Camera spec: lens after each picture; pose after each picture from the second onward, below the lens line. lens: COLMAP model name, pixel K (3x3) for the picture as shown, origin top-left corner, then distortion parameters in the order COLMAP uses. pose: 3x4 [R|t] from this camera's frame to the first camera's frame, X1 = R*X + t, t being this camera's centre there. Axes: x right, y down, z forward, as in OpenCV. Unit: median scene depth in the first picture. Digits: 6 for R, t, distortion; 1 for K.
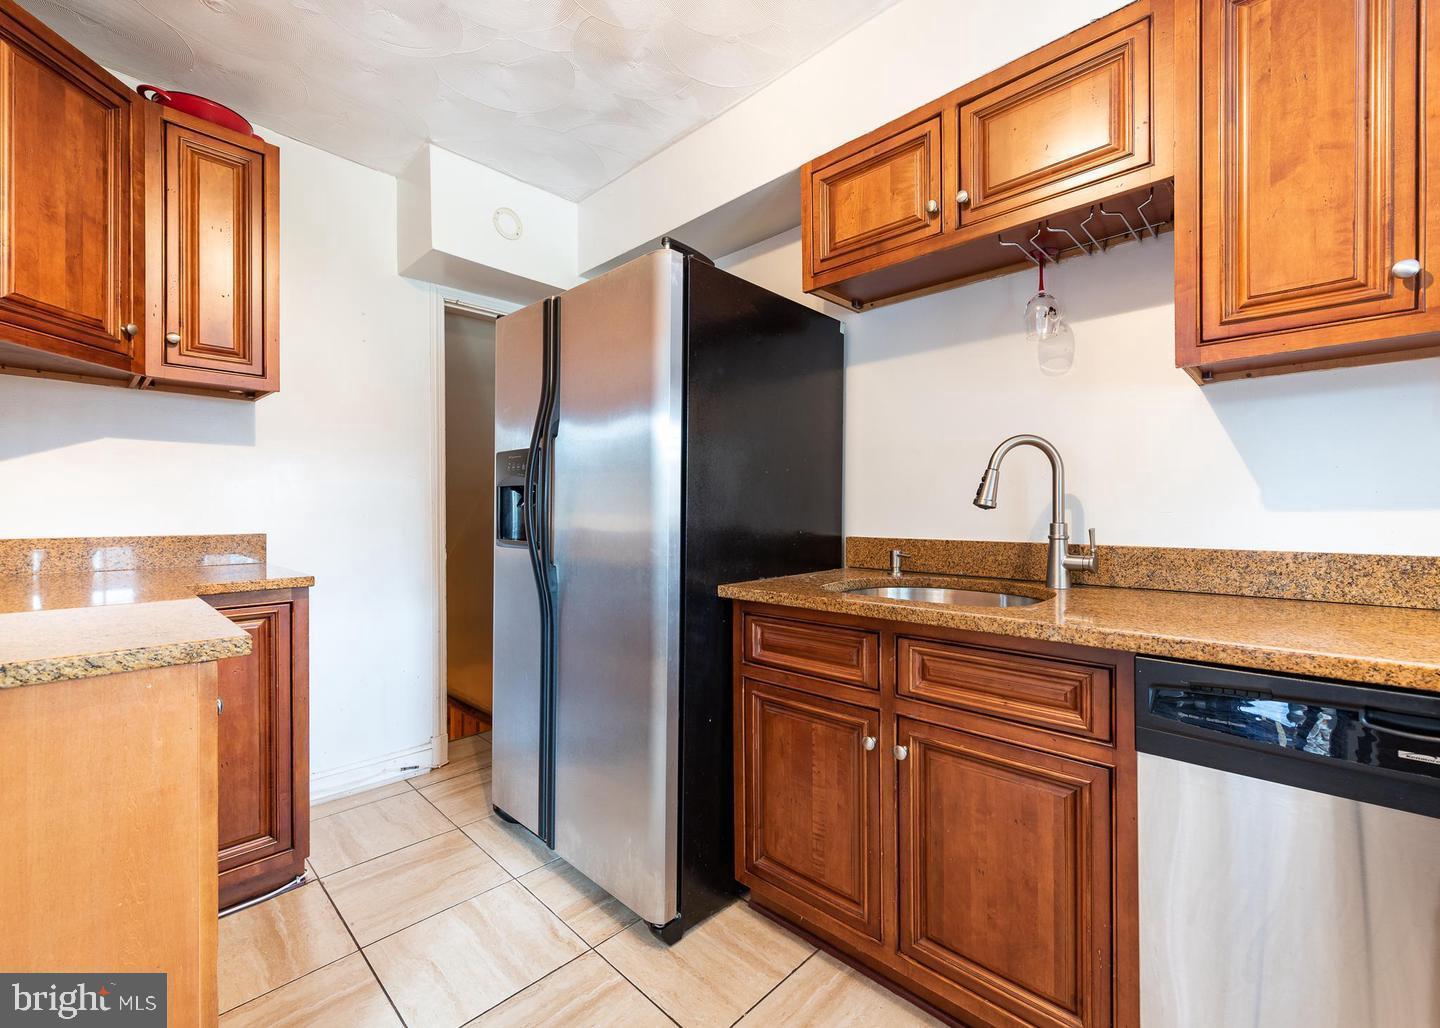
lens RADIAL K [[611.2, 0, 723.4], [0, 611.2, 515.2], [0, 0, 1]] dist [-0.007351, -0.000409]
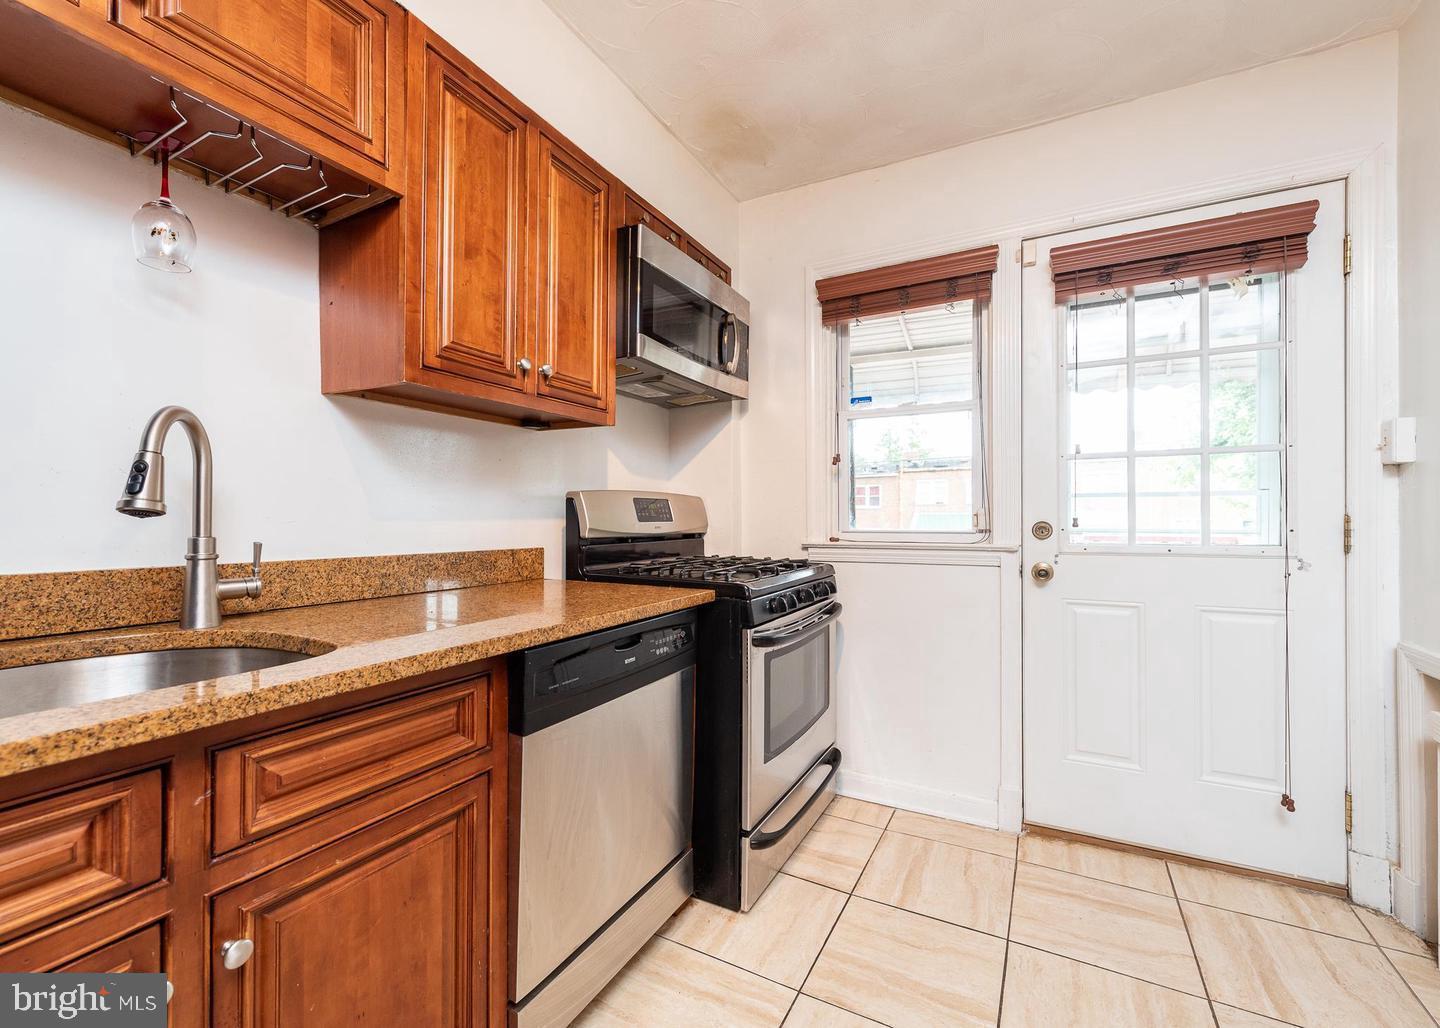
lens RADIAL K [[611.2, 0, 720.4], [0, 611.2, 511.6], [0, 0, 1]] dist [-0.007351, -0.000409]
pose [[-0.294518, 0.012839, 0.955560, -0.367881], [0.003924, 0.999918, -0.012225, -0.006851], [-0.955638, 0.000149, -0.294544, 0.727386]]
